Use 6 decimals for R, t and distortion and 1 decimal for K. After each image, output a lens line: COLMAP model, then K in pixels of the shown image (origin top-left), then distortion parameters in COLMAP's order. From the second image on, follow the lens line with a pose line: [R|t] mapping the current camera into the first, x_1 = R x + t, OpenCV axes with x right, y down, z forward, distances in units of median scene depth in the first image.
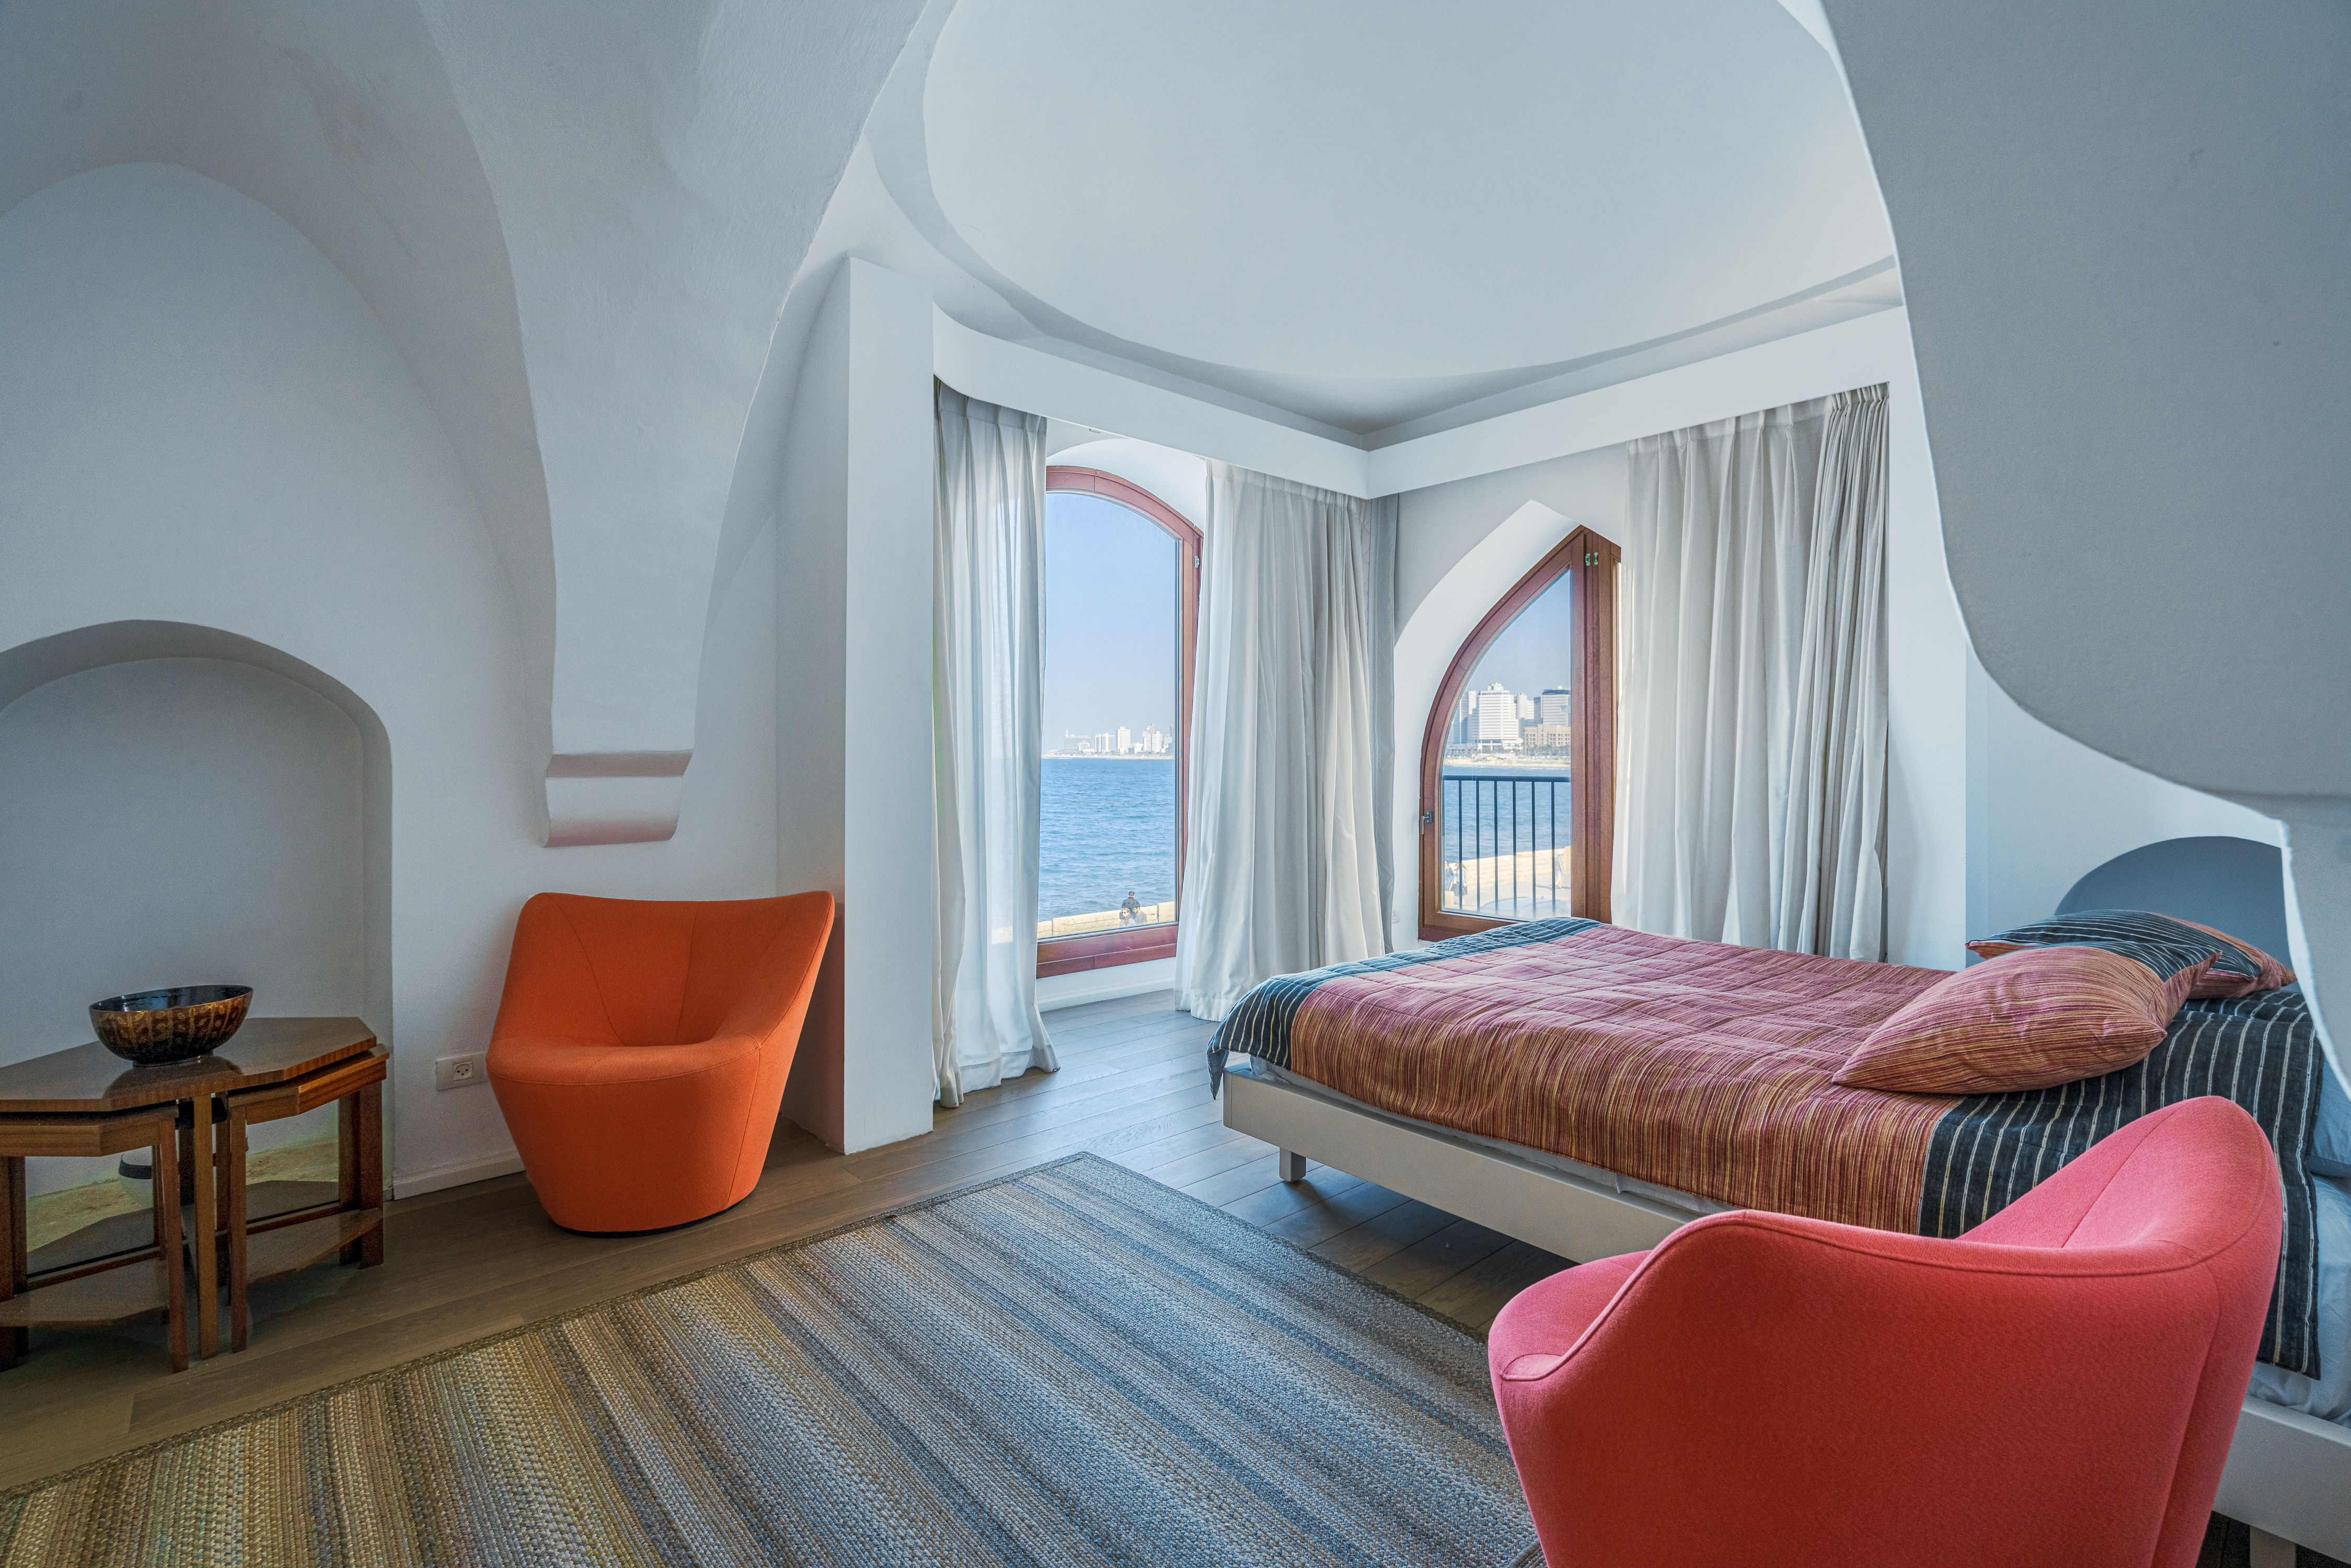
lens RADIAL K [[1056.1, 0, 1172.6], [0, 1056.1, 769.6], [0, 0, 1]] dist [0.000305, 0.000388]
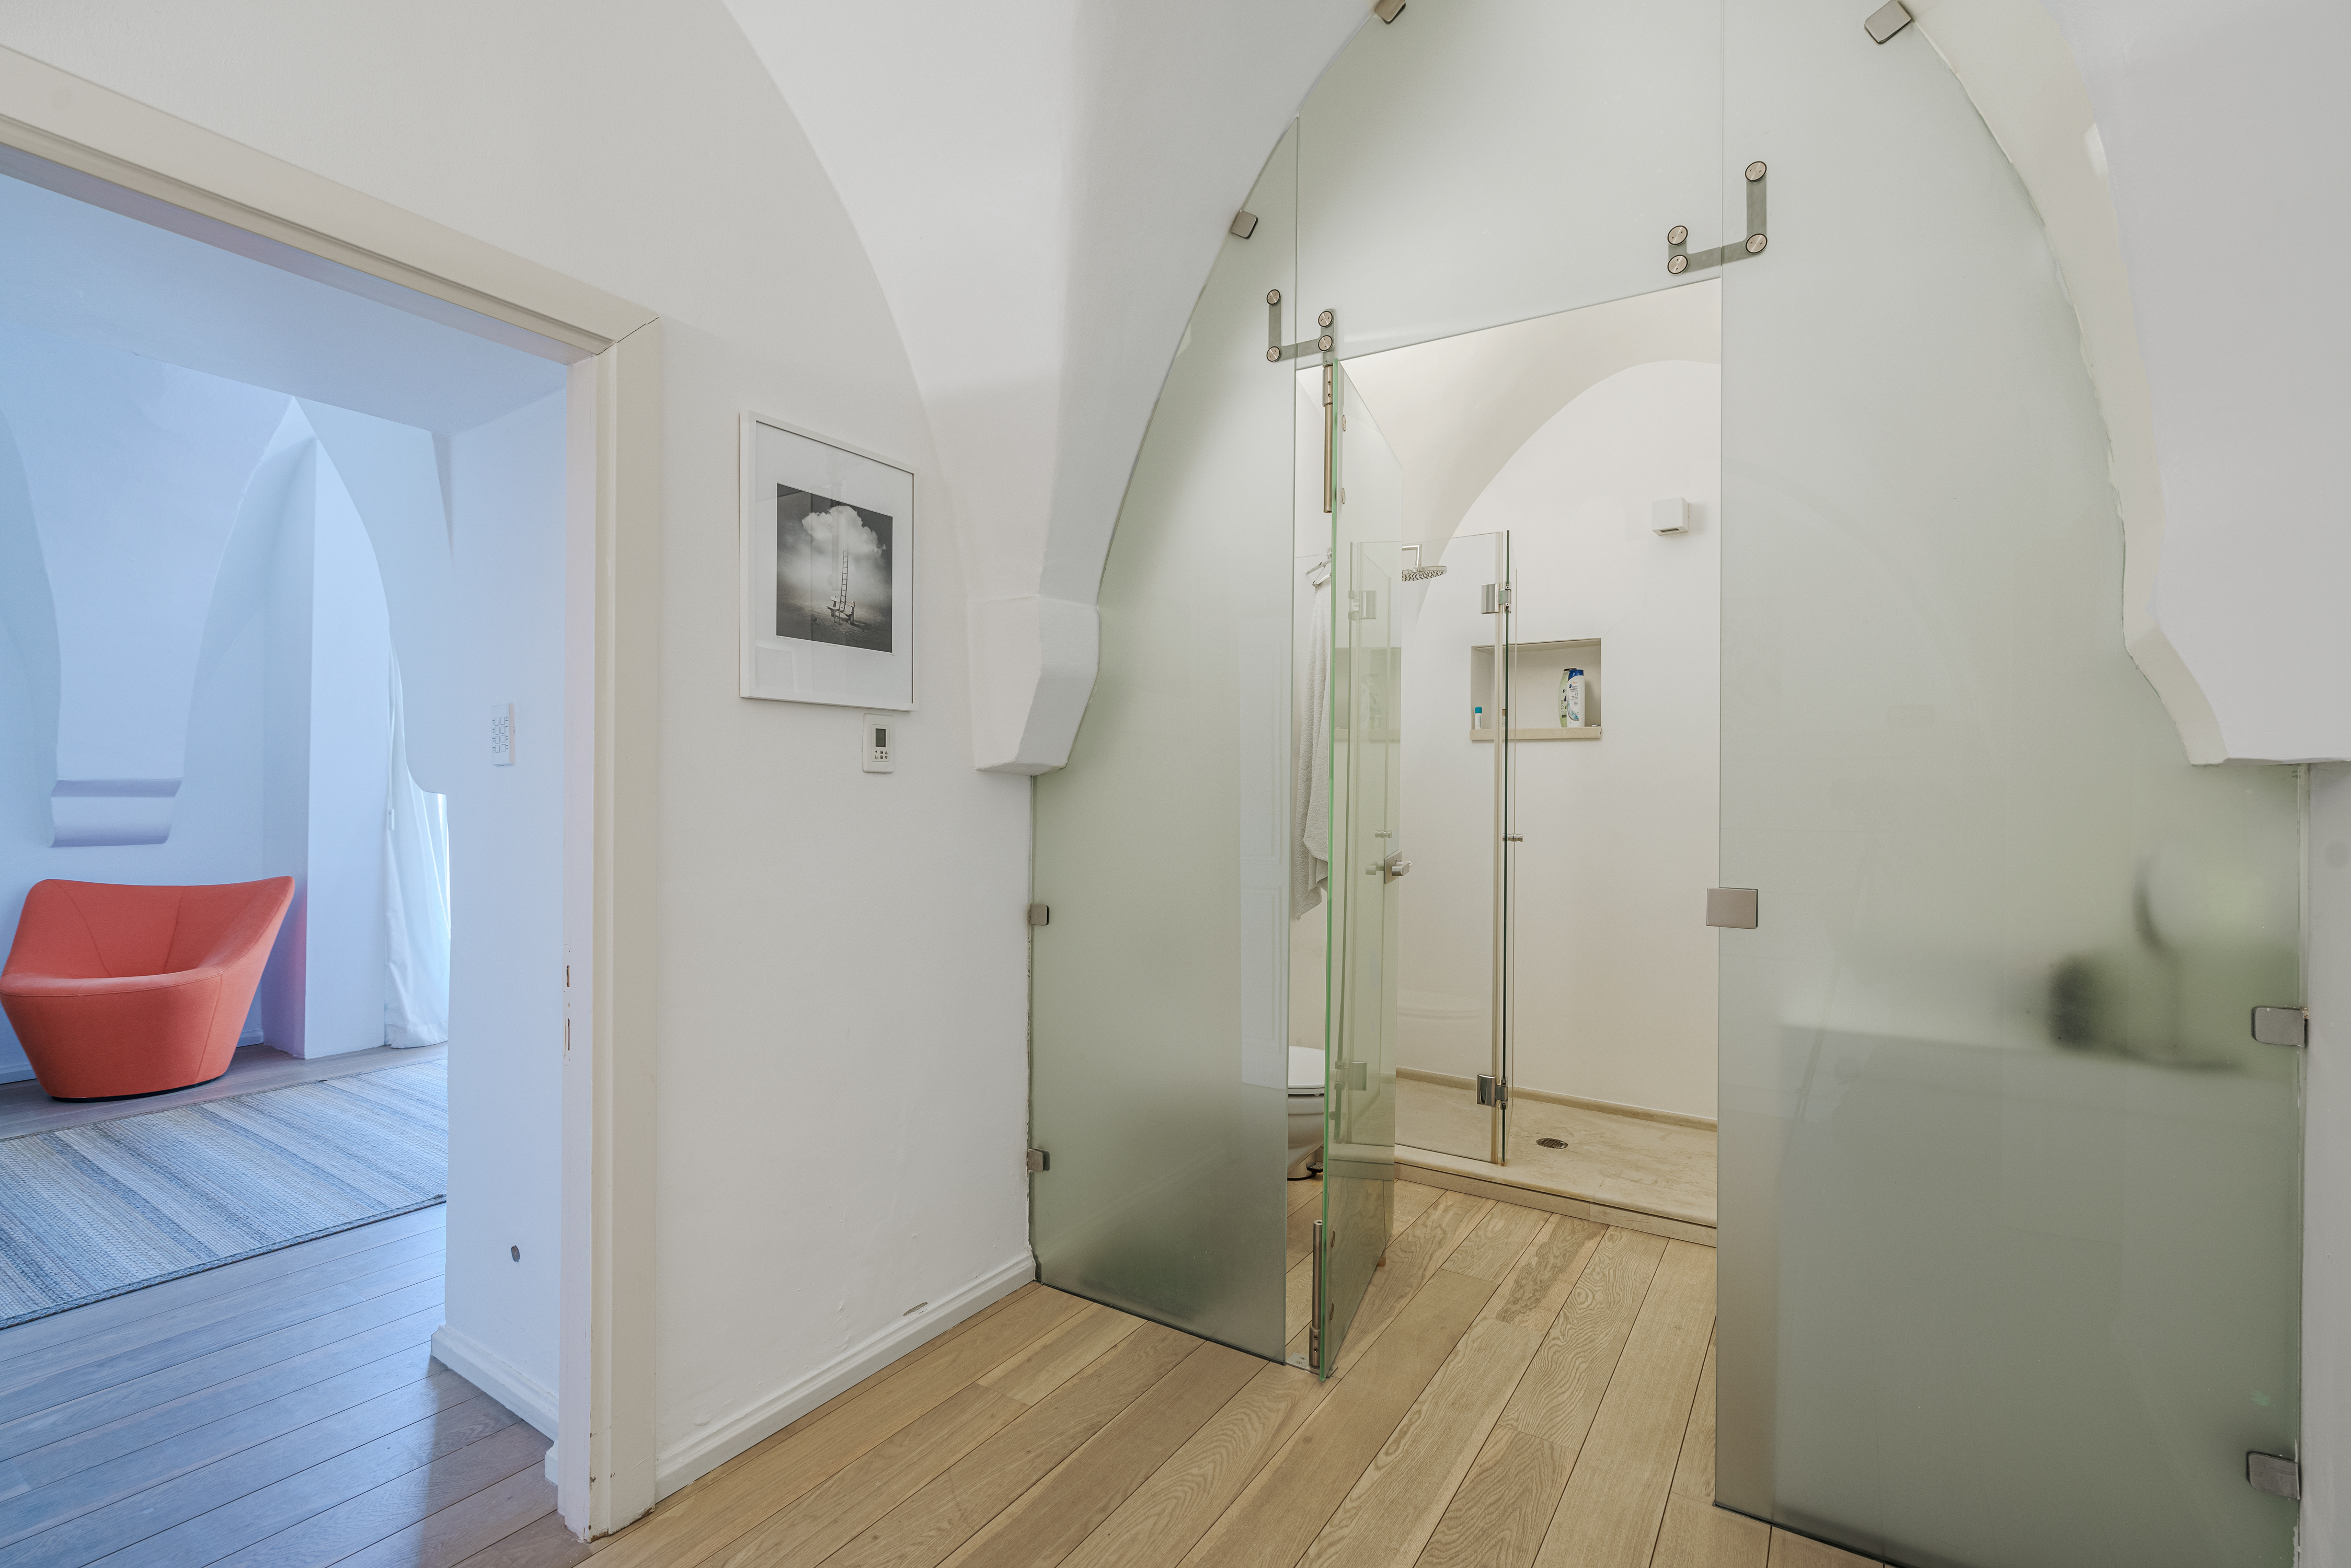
lens RADIAL K [[1056.0, 0, 1175.9], [0, 1056.0, 801.6], [0, 0, 1]] dist [0.000305, 0.000388]
pose [[0.964665, 0.009392, 0.263314, 0.480664], [-0.009018, 0.999956, -0.002627, 0.004454], [-0.263327, 0.000159, 0.964707, -0.752129]]
